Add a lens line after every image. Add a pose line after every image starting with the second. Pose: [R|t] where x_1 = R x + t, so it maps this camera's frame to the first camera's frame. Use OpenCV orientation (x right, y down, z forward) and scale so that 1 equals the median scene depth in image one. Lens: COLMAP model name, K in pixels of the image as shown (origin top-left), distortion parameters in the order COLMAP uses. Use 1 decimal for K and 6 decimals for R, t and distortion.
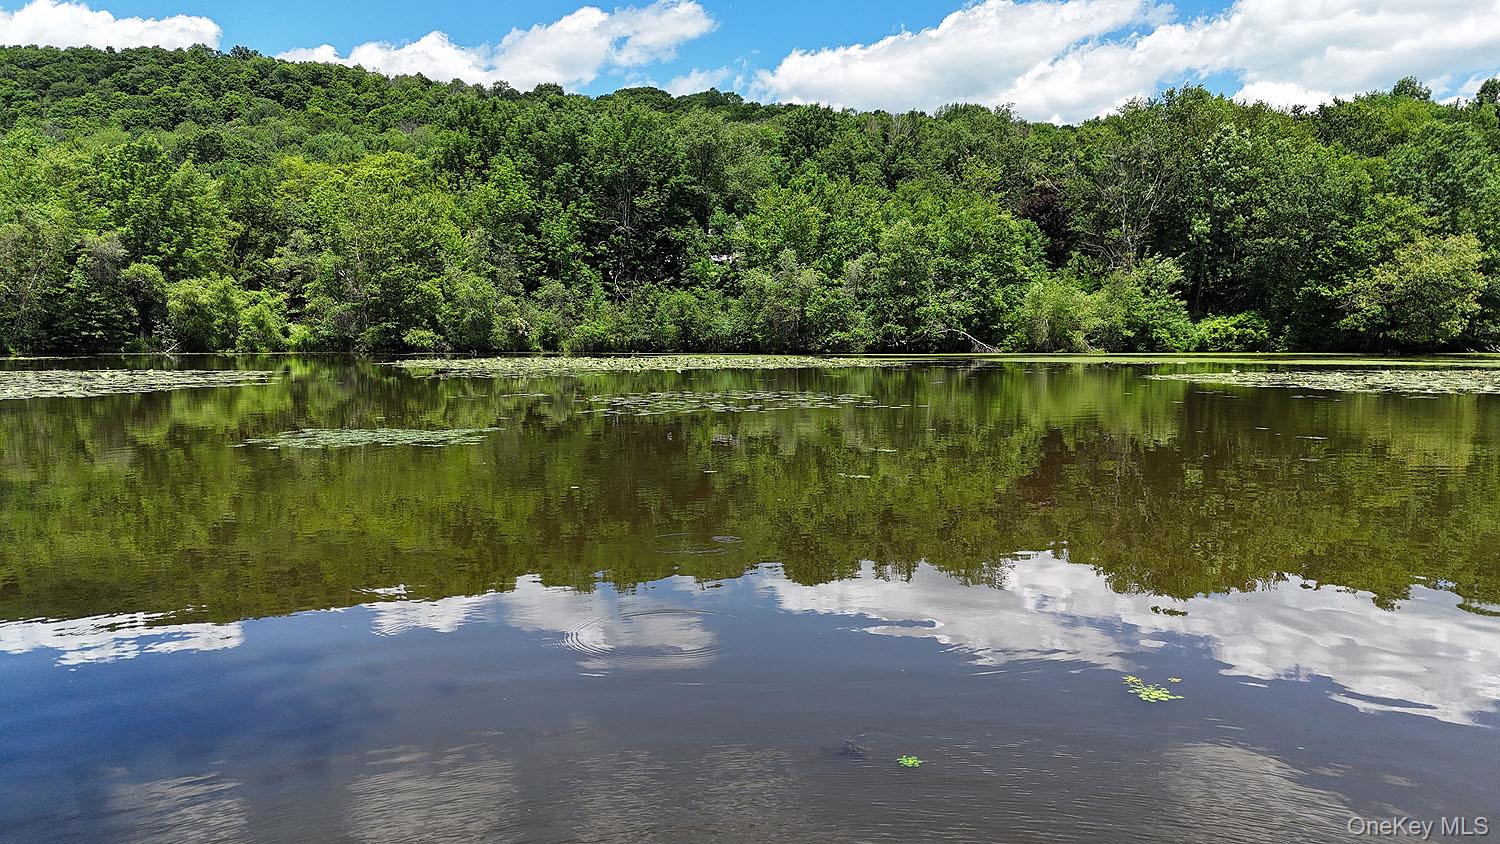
lens RADIAL K [[1085.1, 0, 743.7], [0, 1085.1, 427.1], [0, 0, 1]] dist [0.051496, -0.048294]
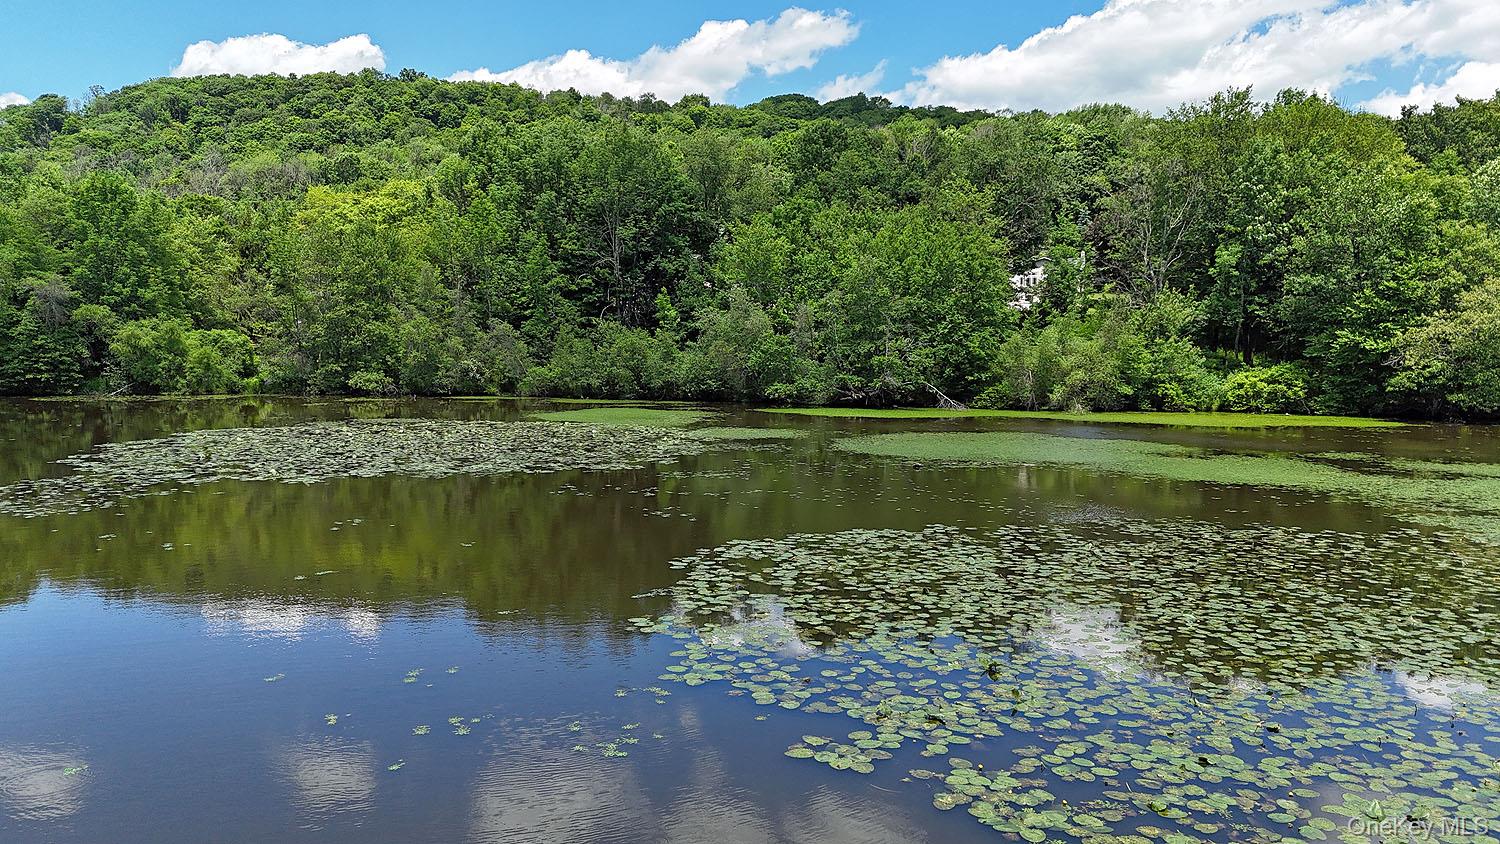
lens RADIAL K [[1085.1, 0, 749.8], [0, 1085.1, 418.3], [0, 0, 1]] dist [0.051496, -0.048294]
pose [[0.985903, 0.018155, -0.166331, 0.166226], [-0.019740, 0.999774, -0.007883, -0.040938], [0.166151, 0.011055, 0.986038, 0.097783]]
